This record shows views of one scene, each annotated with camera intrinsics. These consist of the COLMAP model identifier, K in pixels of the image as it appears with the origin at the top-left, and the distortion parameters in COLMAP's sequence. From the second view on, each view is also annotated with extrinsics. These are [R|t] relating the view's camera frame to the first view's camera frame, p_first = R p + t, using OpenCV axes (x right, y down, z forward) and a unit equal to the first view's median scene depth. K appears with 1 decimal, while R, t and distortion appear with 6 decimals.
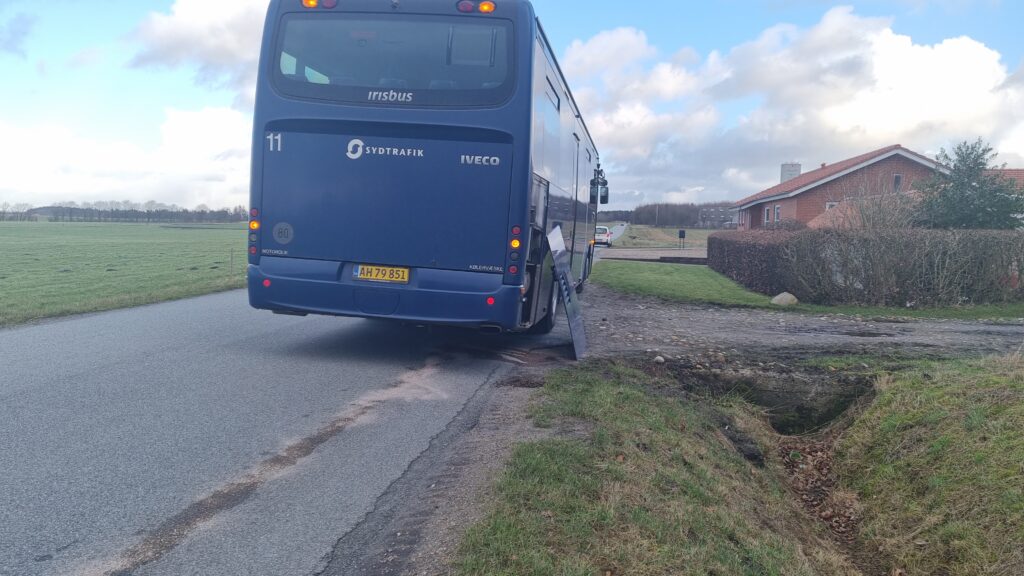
lens RADIAL K [[730.2, 0, 512.8], [0, 730.2, 276.3], [0, 0, 1]] dist [0.078228, -0.069660]
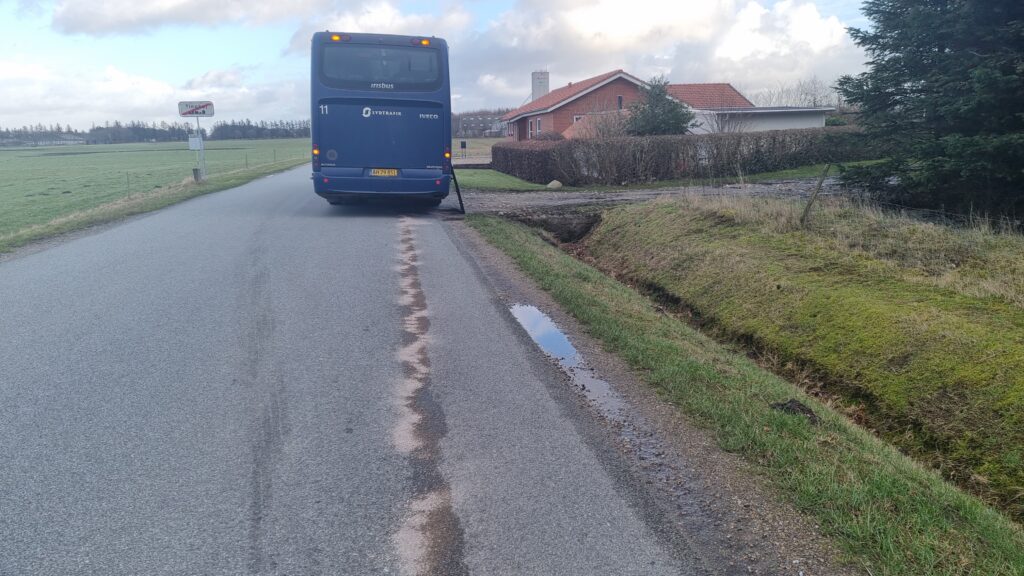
lens RADIAL K [[730.2, 0, 512.8], [0, 730.2, 276.3], [0, 0, 1]] dist [0.078228, -0.069660]
pose [[0.948771, -0.096887, 0.300742, -0.339391], [0.060706, 0.989989, 0.127421, 0.031536], [-0.310077, -0.102637, 0.945155, -0.782573]]
